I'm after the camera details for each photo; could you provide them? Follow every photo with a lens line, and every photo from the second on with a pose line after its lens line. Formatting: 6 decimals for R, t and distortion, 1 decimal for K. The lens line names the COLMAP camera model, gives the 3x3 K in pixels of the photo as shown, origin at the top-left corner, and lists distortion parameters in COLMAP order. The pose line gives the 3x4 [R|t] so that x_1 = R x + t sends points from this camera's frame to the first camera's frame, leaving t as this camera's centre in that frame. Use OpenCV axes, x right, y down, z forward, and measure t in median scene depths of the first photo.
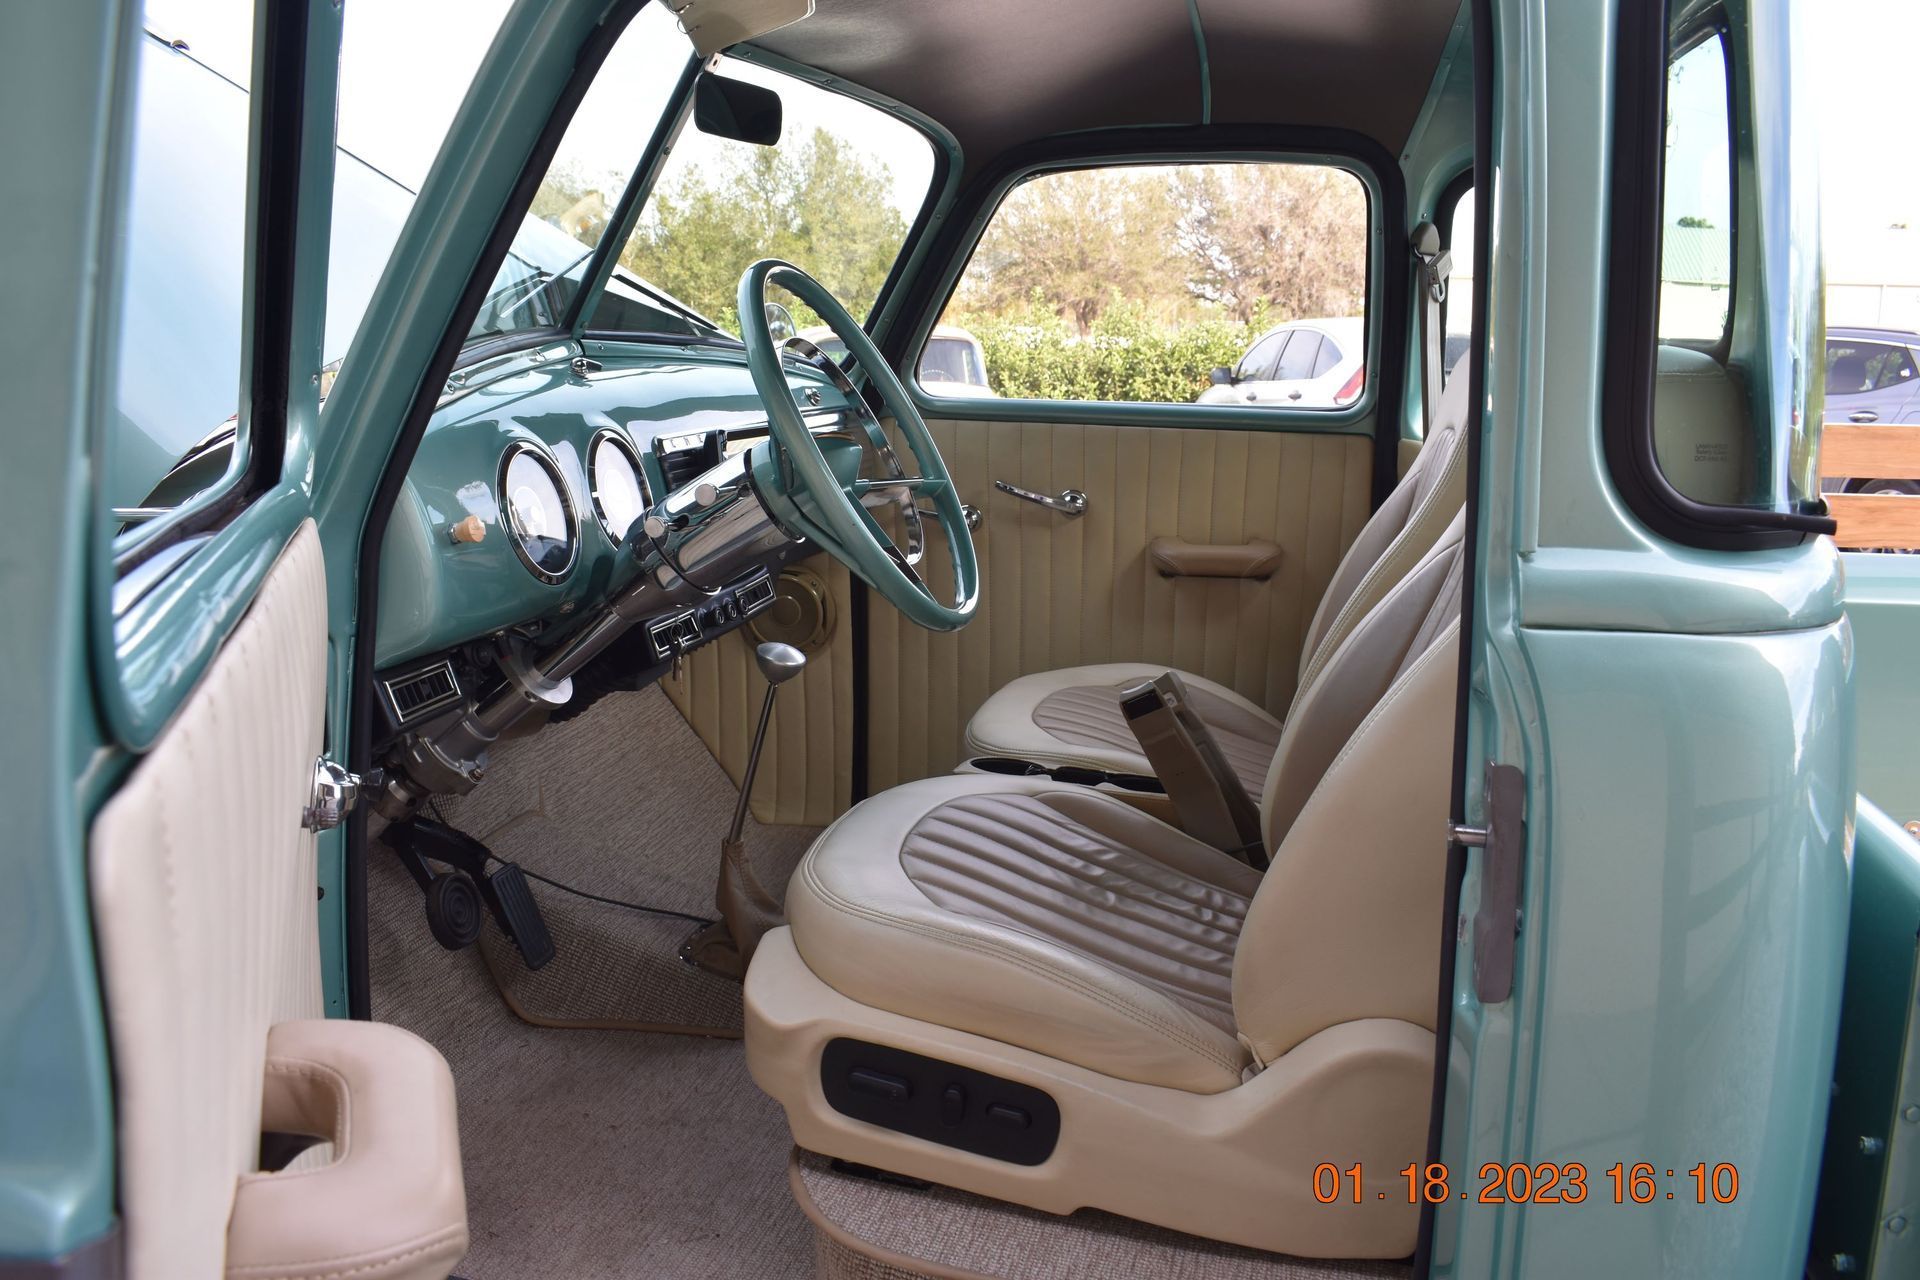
lens RADIAL K [[1548.7, 0, 960.0], [0, 1548.7, 640.0], [0, 0, 1]] dist [-0.077517, -0.000435]
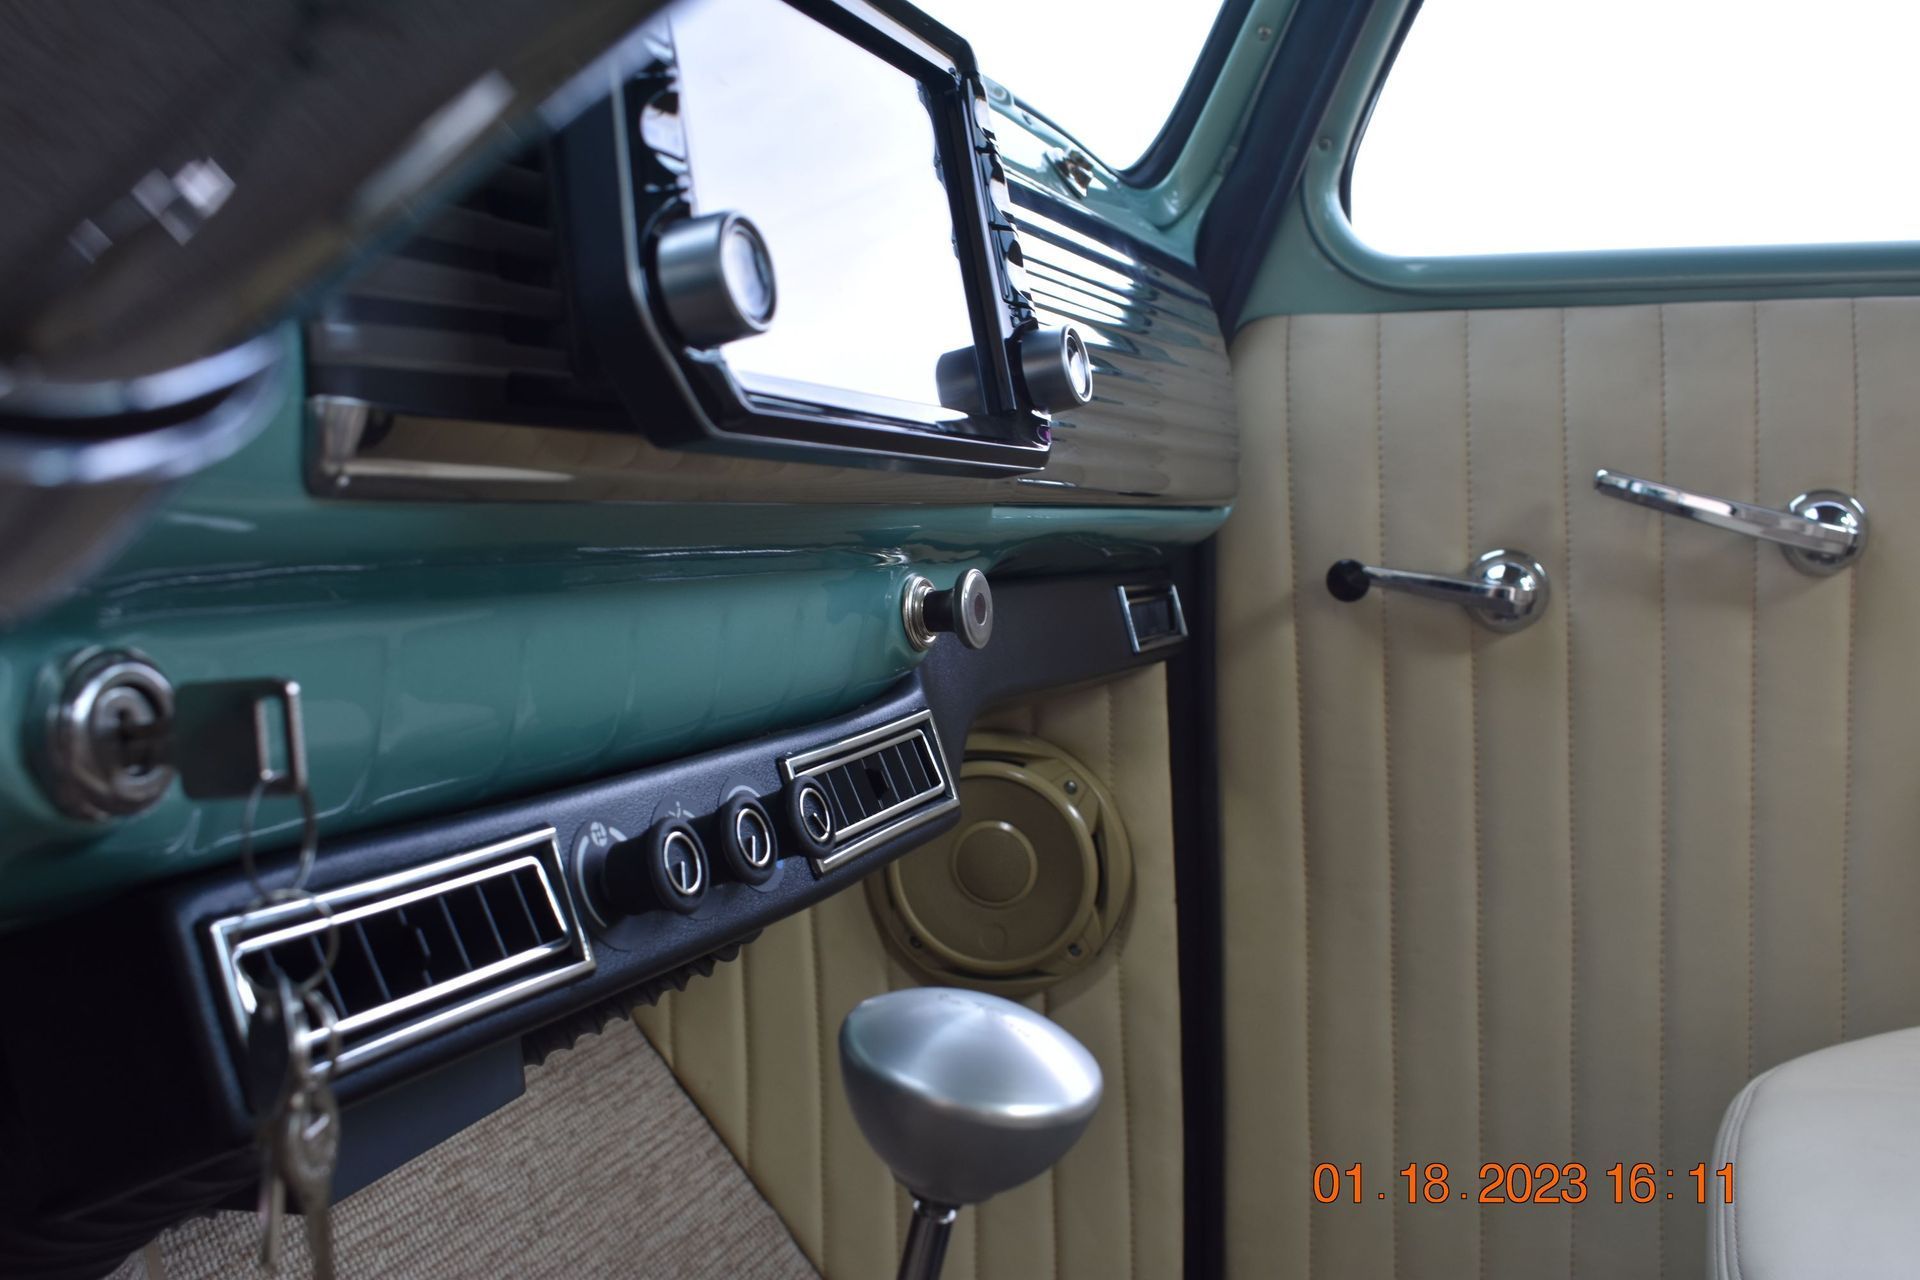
lens RADIAL K [[1548.7, 0, 960.0], [0, 1548.7, 640.0], [0, 0, 1]] dist [-0.077517, -0.000435]
pose [[0.990807, -0.031827, -0.131483, -0.073100], [0.007822, 0.983783, -0.179194, -0.005681], [0.135053, 0.176518, 0.974988, 0.650454]]
